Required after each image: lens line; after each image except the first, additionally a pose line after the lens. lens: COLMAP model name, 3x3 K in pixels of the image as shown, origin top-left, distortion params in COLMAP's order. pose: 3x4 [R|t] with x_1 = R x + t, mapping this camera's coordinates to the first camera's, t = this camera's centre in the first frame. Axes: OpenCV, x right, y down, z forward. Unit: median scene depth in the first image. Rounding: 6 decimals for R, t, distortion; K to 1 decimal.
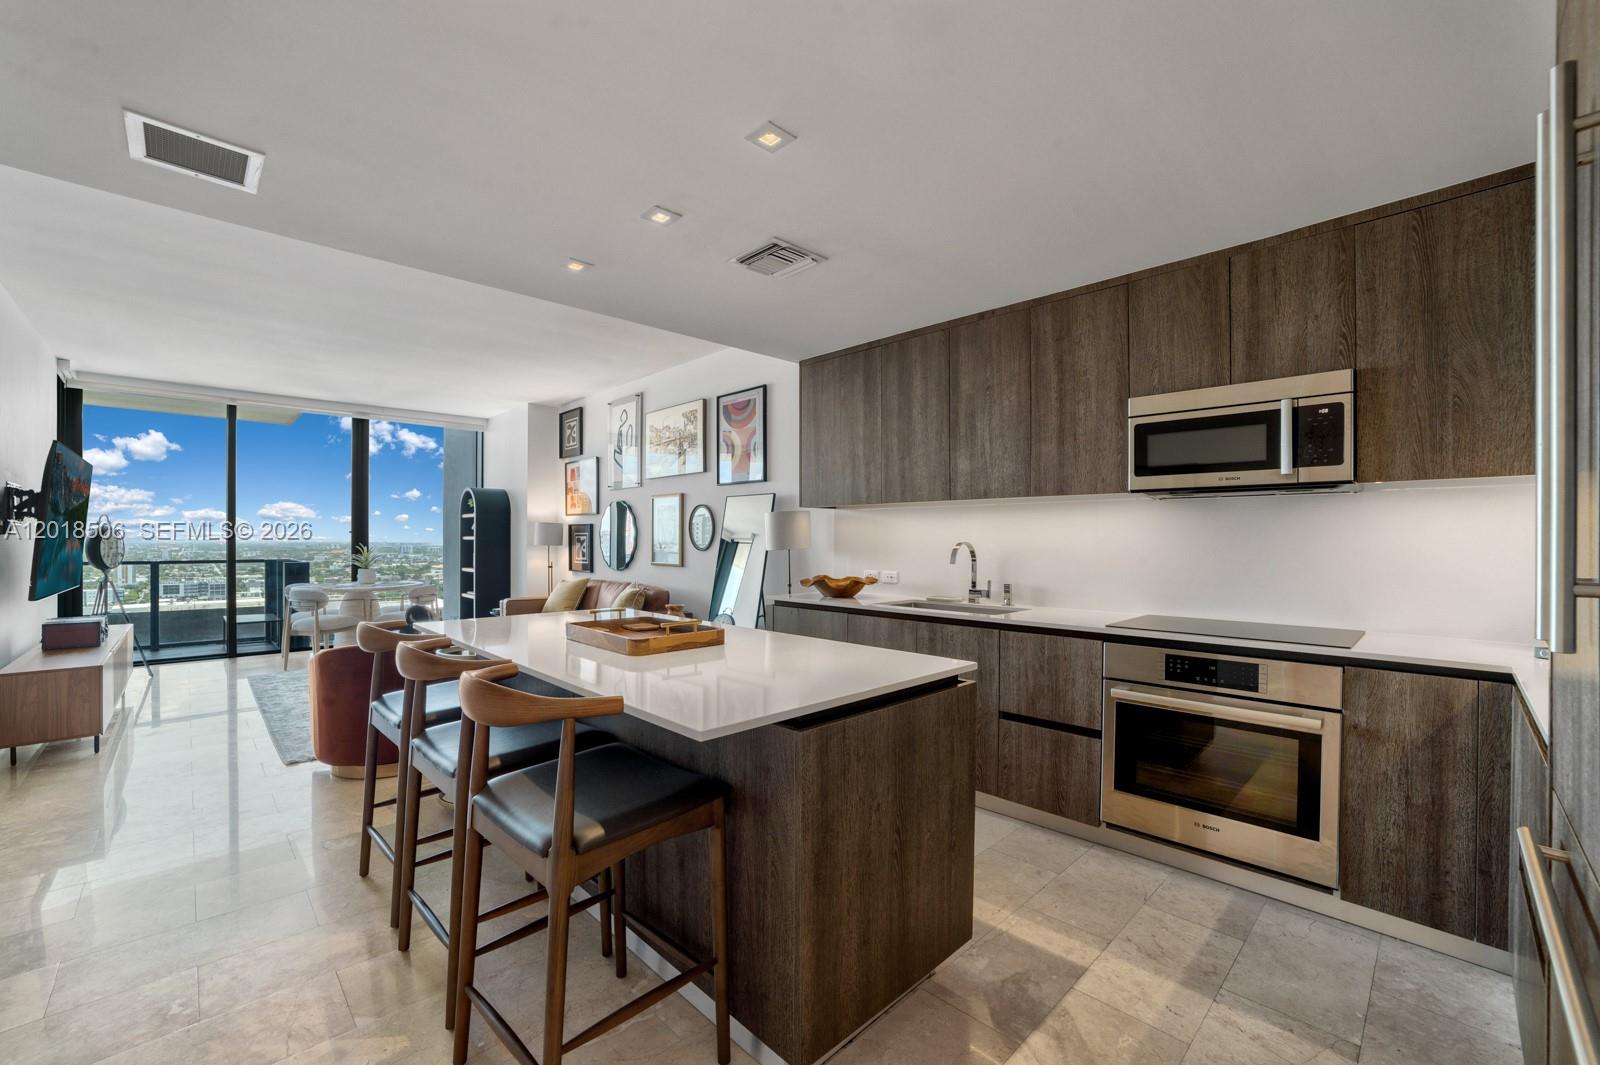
lens RADIAL K [[662.2, 0, 790.7], [0, 662.2, 530.7], [0, 0, 1]] dist [-0.038520, 0.011371]
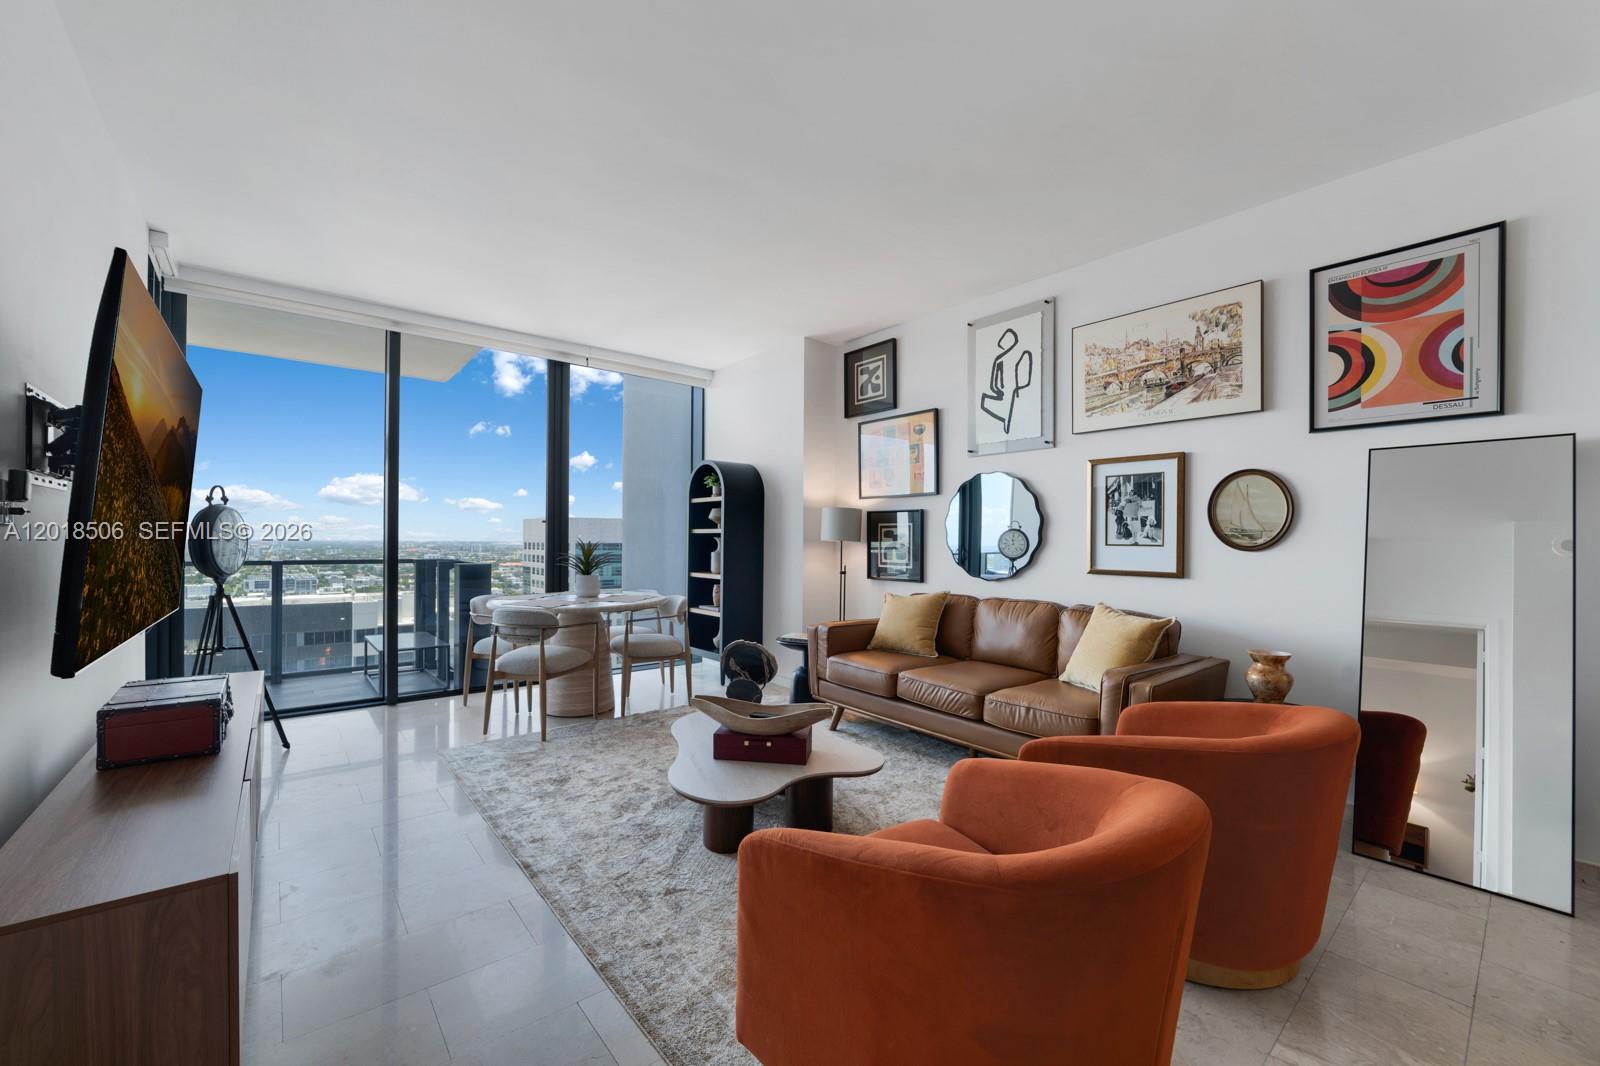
lens RADIAL K [[634.2, 0, 791.7], [0, 634.2, 526.5], [0, 0, 1]] dist [-0.010717, 0.004717]
pose [[0.998009, 0.004836, -0.062893, -0.873766], [-0.005394, 0.999948, -0.008699, 0.027894], [0.062848, 0.009021, 0.997982, 0.784917]]
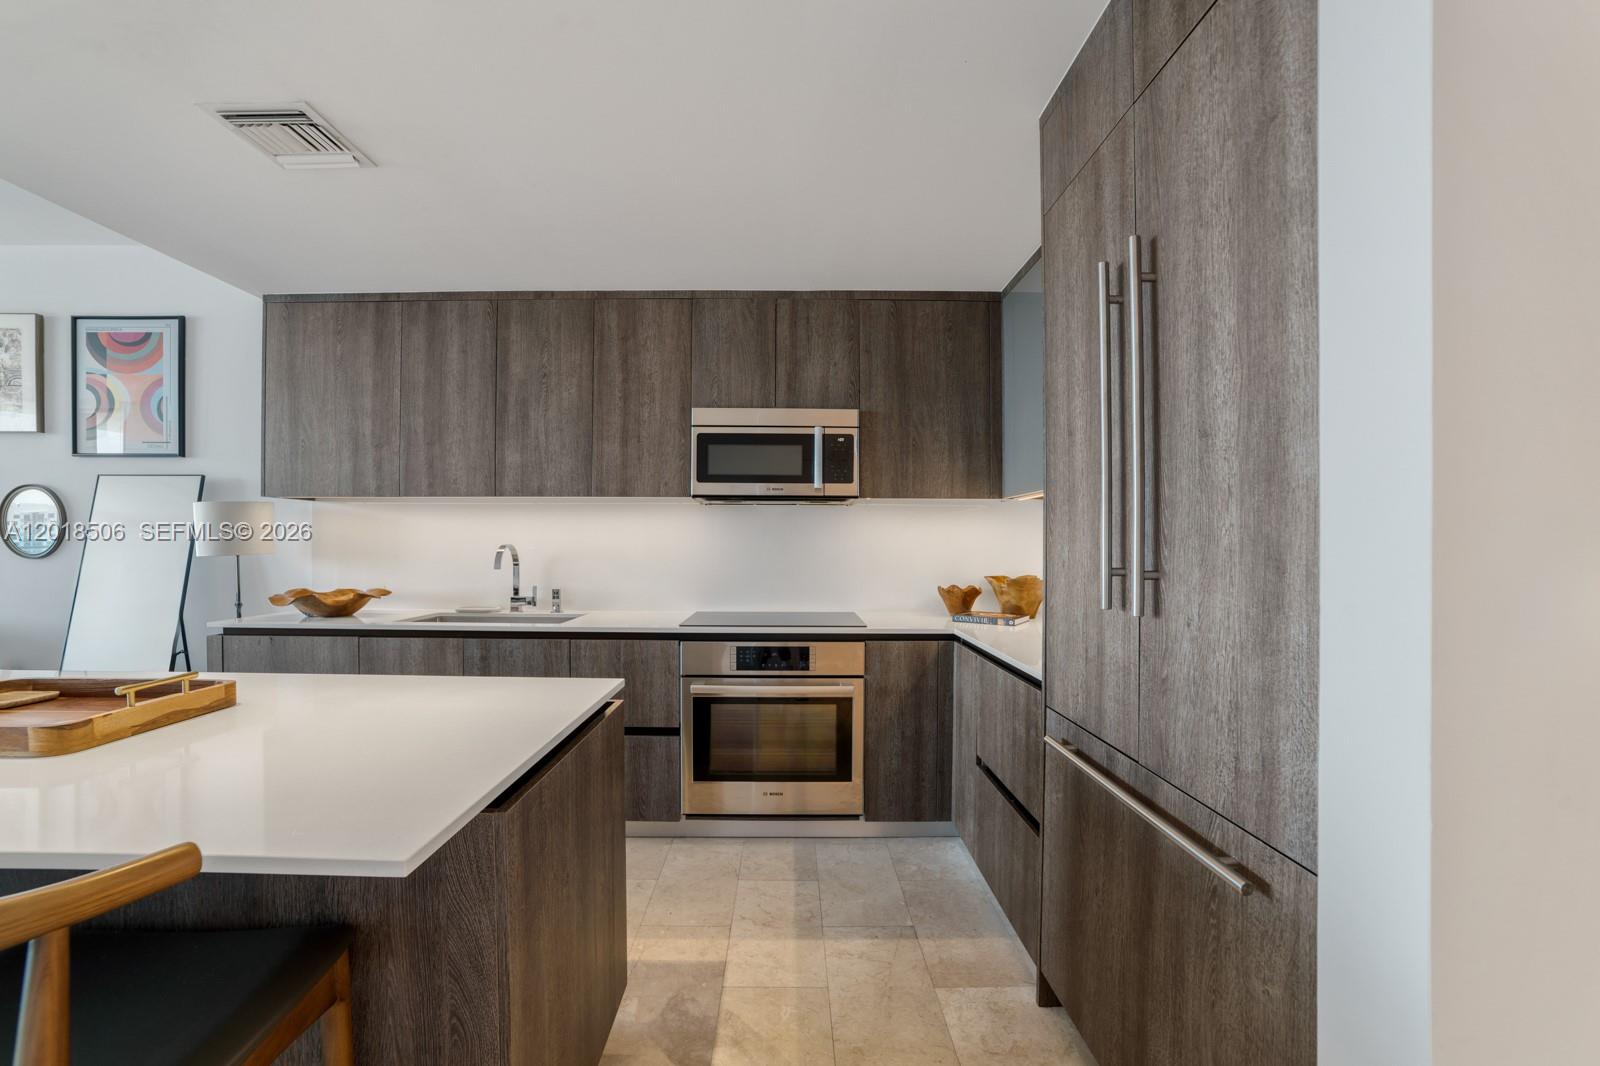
lens RADIAL K [[662.2, 0, 797.7], [0, 662.2, 541.3], [0, 0, 1]] dist [-0.038520, 0.011371]
pose [[0.695457, -0.000990, 0.718567, -0.120245], [-0.009648, 0.999896, 0.010715, -0.000499], [-0.718503, -0.014384, 0.695375, 0.124069]]
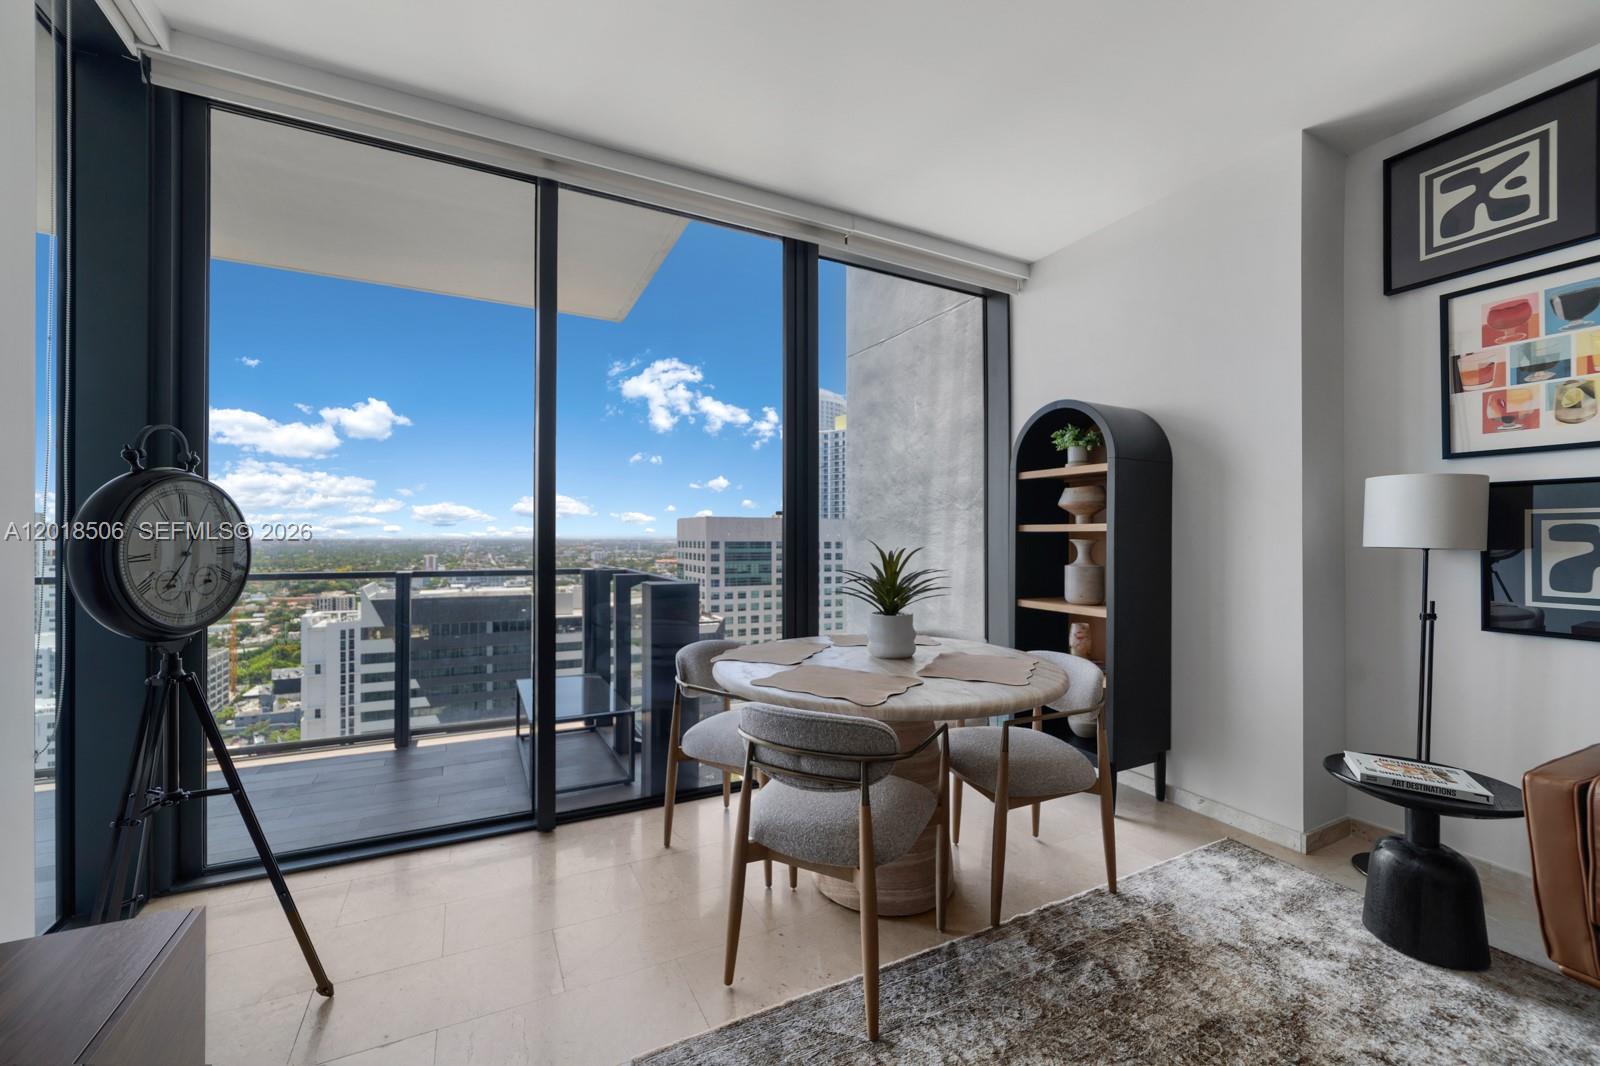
lens RADIAL K [[606.7, 0, 787.9], [0, 606.7, 541.6], [0, 0, 1]] dist [0.002383, 0.000001]
pose [[0.963093, 0.005097, -0.269119, -1.352814], [0.000198, 0.999807, 0.019645, 0.029103], [0.269167, -0.018973, 0.962907, 1.476677]]
